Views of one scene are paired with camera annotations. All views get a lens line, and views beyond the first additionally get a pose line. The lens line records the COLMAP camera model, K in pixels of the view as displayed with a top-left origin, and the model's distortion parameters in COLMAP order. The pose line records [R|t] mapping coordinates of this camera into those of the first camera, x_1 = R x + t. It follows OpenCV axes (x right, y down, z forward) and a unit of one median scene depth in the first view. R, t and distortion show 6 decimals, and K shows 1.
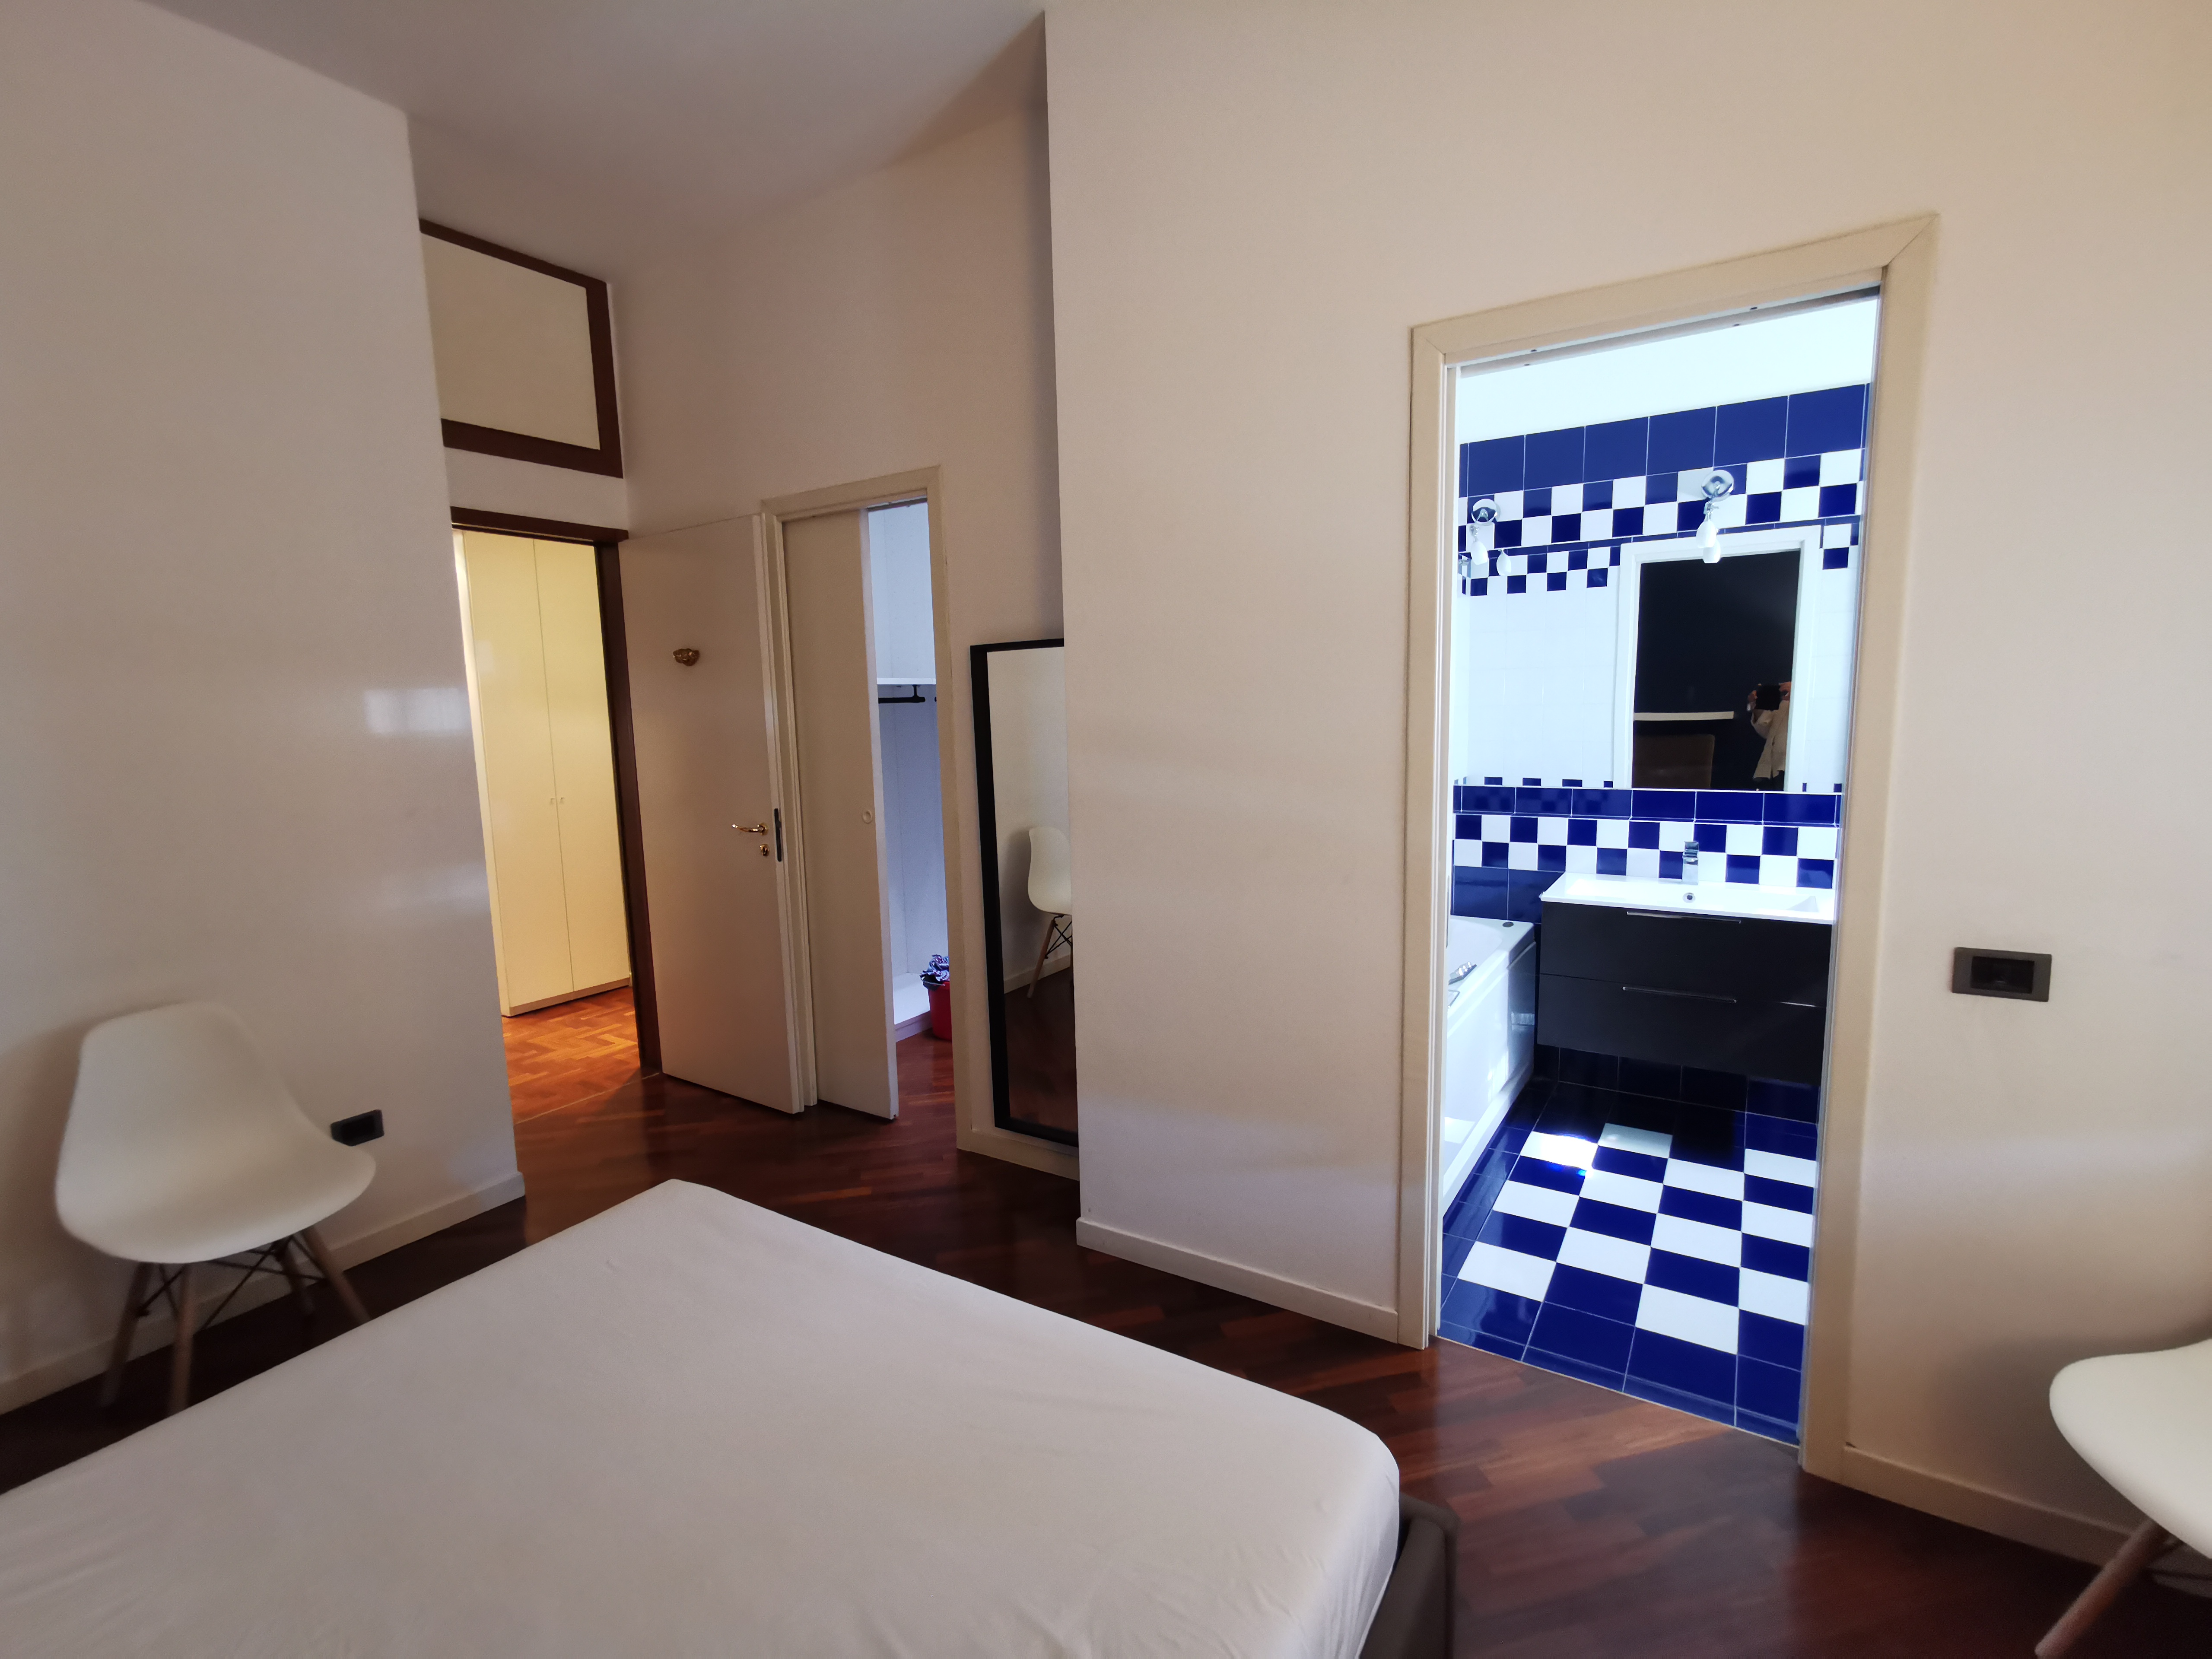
lens RADIAL K [[1019.3, 0, 1121.3], [0, 1019.3, 823.6], [0, 0, 1]] dist [-0.003681, 0.009242]
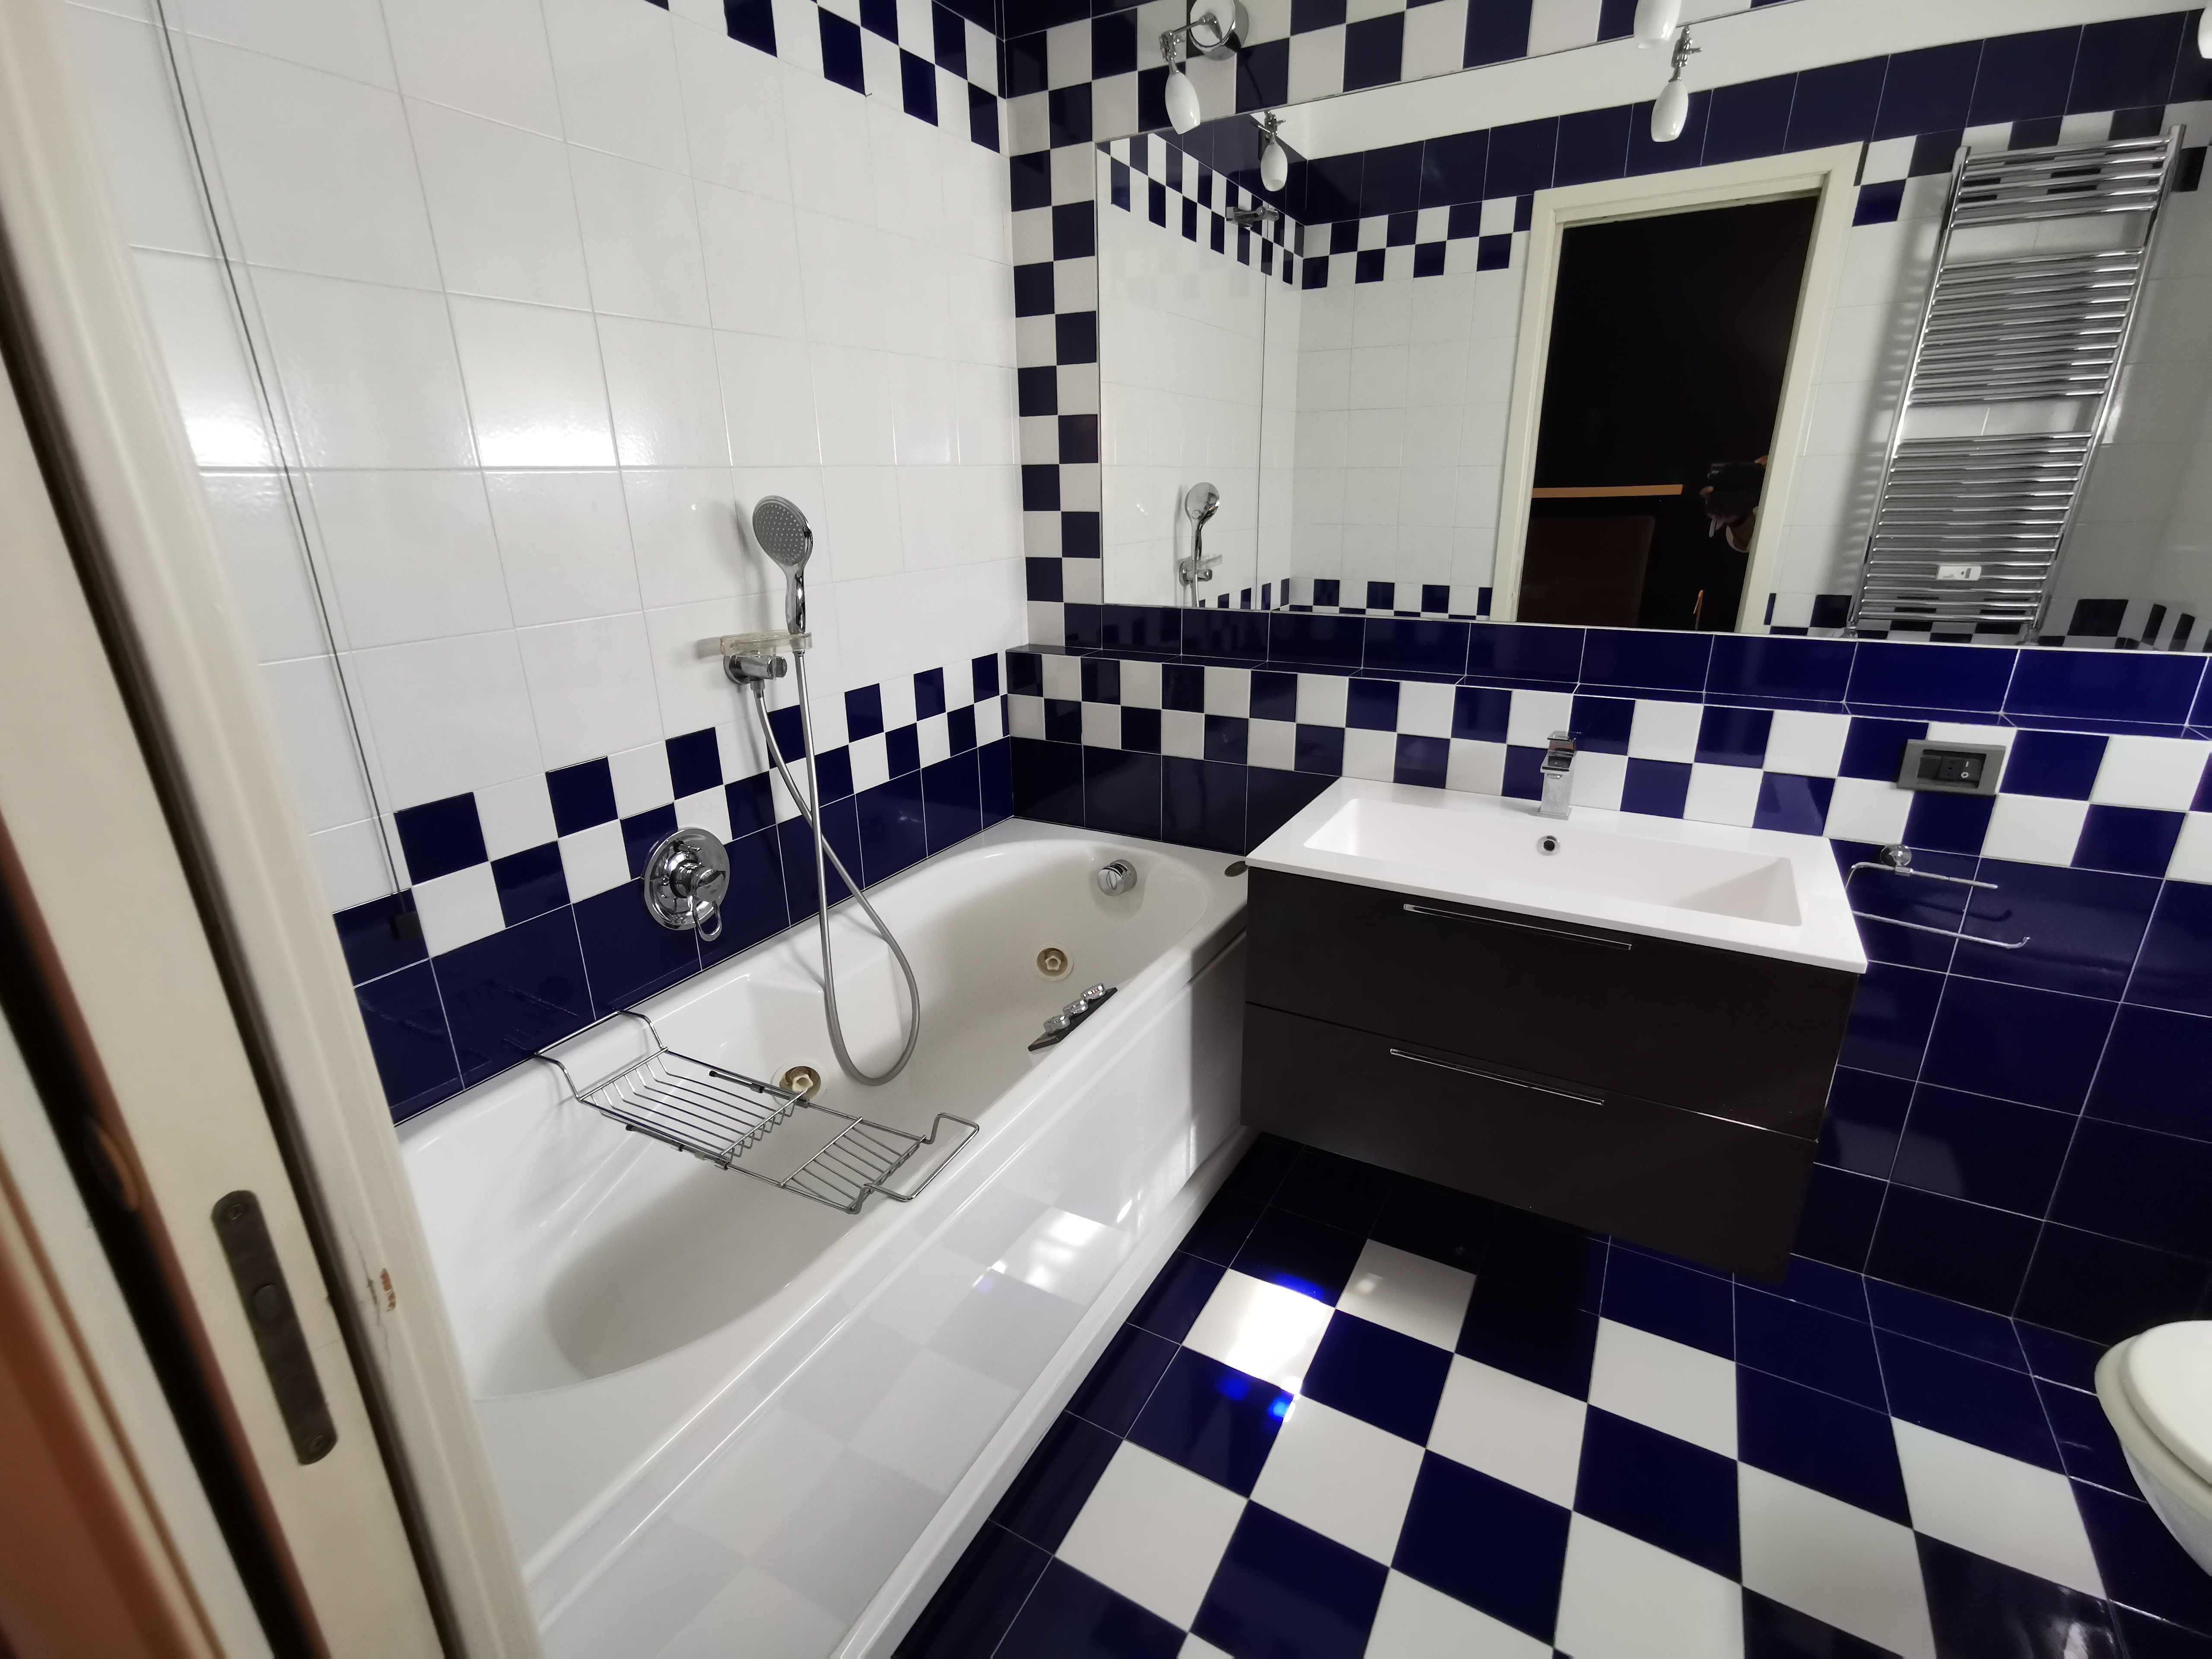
lens RADIAL K [[1019.3, 0, 1111.5], [0, 1019.3, 829.7], [0, 0, 1]] dist [-0.003681, 0.009242]
pose [[0.998949, -0.011441, 0.044379, 0.304463], [0.001891, 0.977805, 0.209510, -0.040992], [-0.045791, -0.209206, 0.976799, 0.493119]]
